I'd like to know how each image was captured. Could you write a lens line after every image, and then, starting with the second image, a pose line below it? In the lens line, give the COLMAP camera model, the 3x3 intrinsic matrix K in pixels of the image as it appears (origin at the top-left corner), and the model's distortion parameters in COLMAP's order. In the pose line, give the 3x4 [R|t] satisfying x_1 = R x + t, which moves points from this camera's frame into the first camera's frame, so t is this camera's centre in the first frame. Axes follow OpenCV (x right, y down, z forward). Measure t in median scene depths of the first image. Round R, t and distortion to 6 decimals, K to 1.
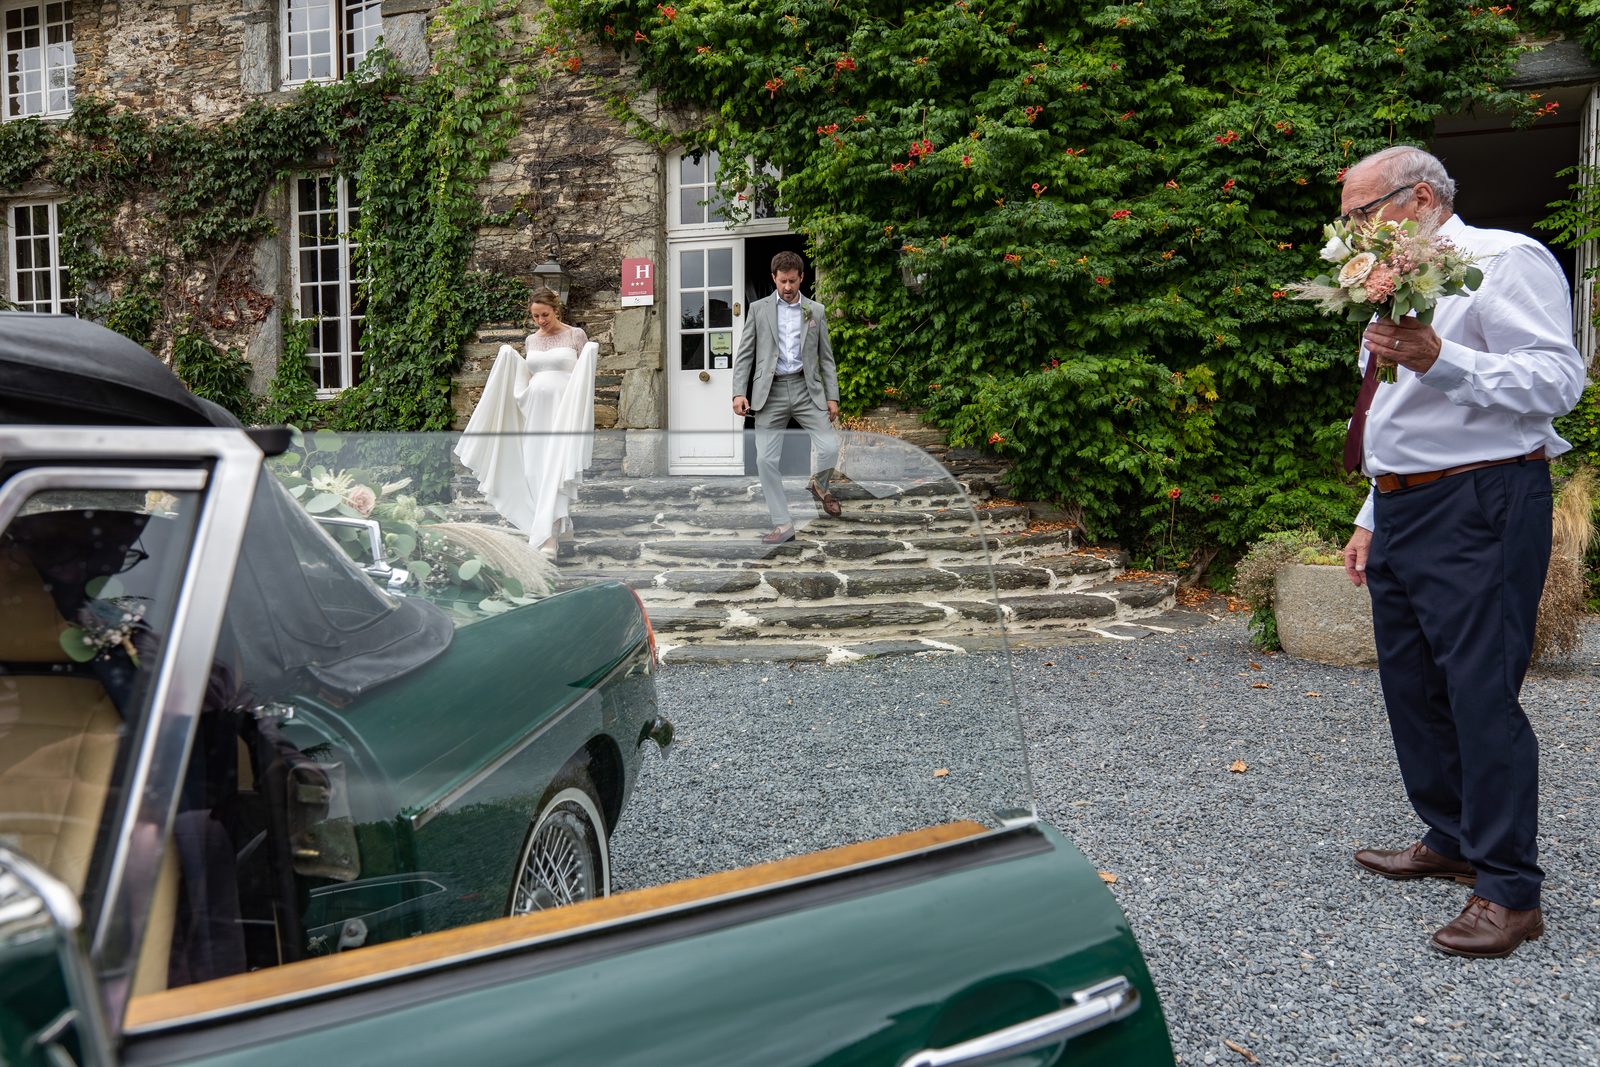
lens RADIAL K [[1098.0, 0, 825.1], [0, 1098.0, 529.2], [0, 0, 1]] dist [0.003093, -0.002413]
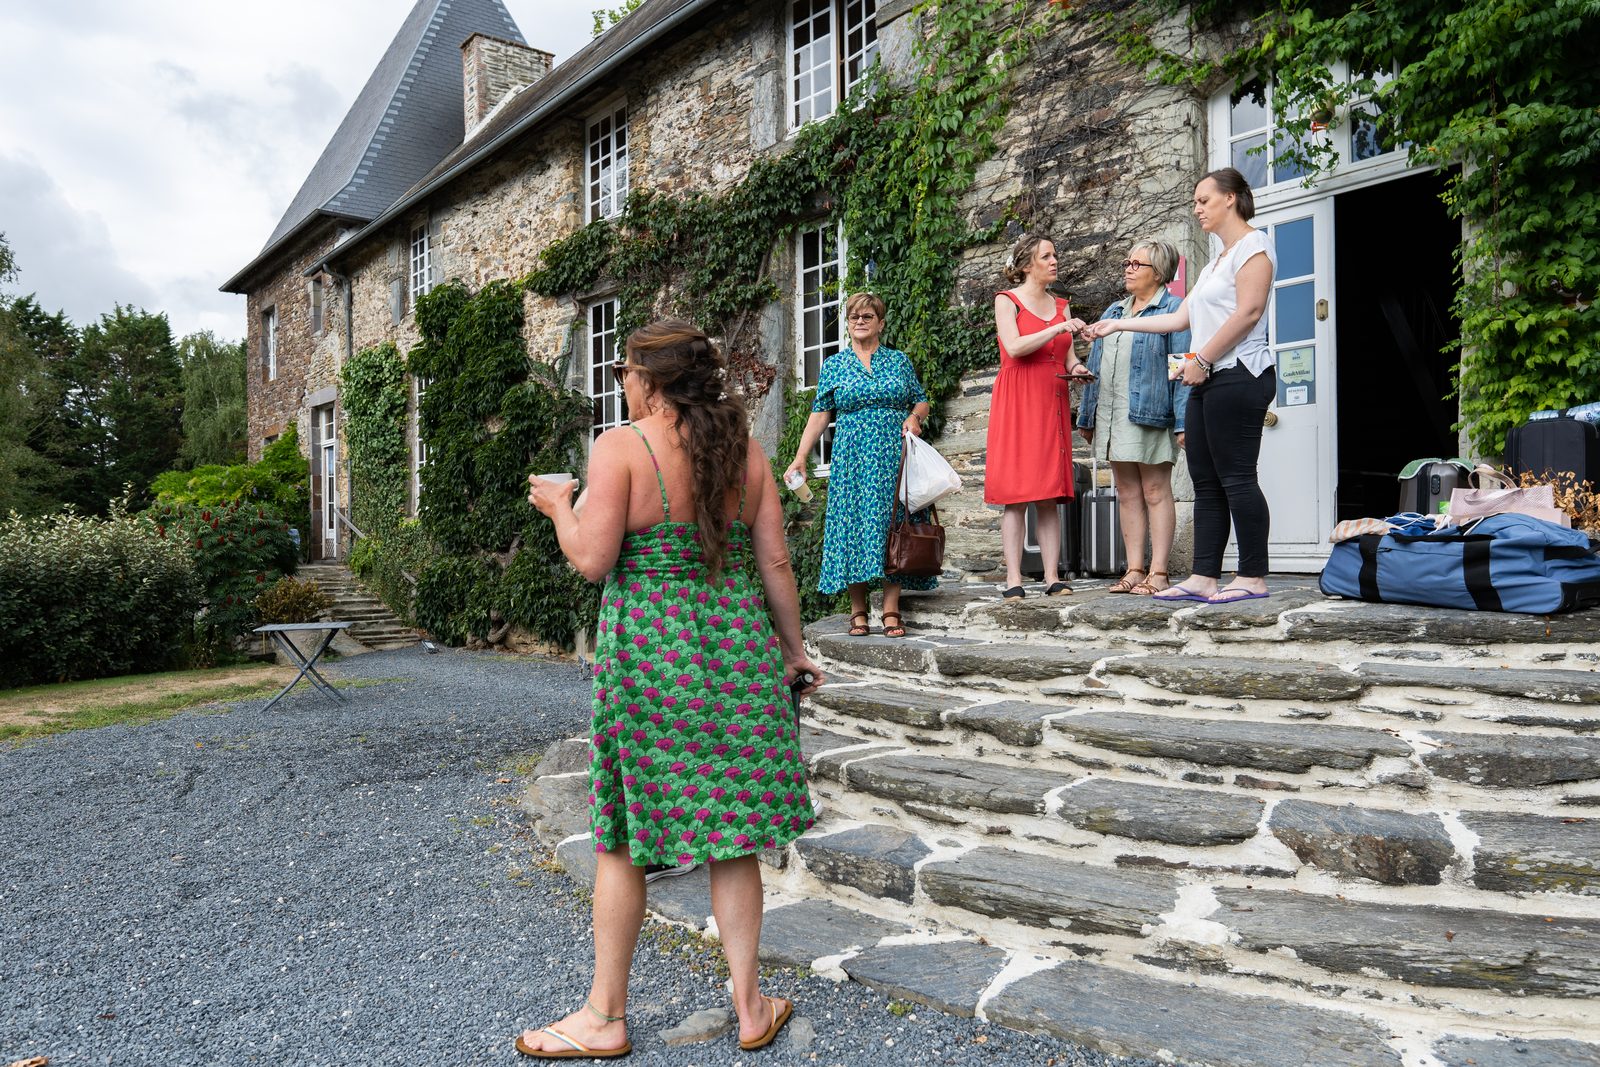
lens RADIAL K [[1098.0, 0, 795.4], [0, 1098.0, 526.0], [0, 0, 1]] dist [0.003093, -0.002413]
pose [[0.816208, -0.015074, -0.577562, 0.035817], [-0.019796, 0.998343, -0.054033, -0.035498], [0.577419, 0.055535, 0.814557, 0.316344]]
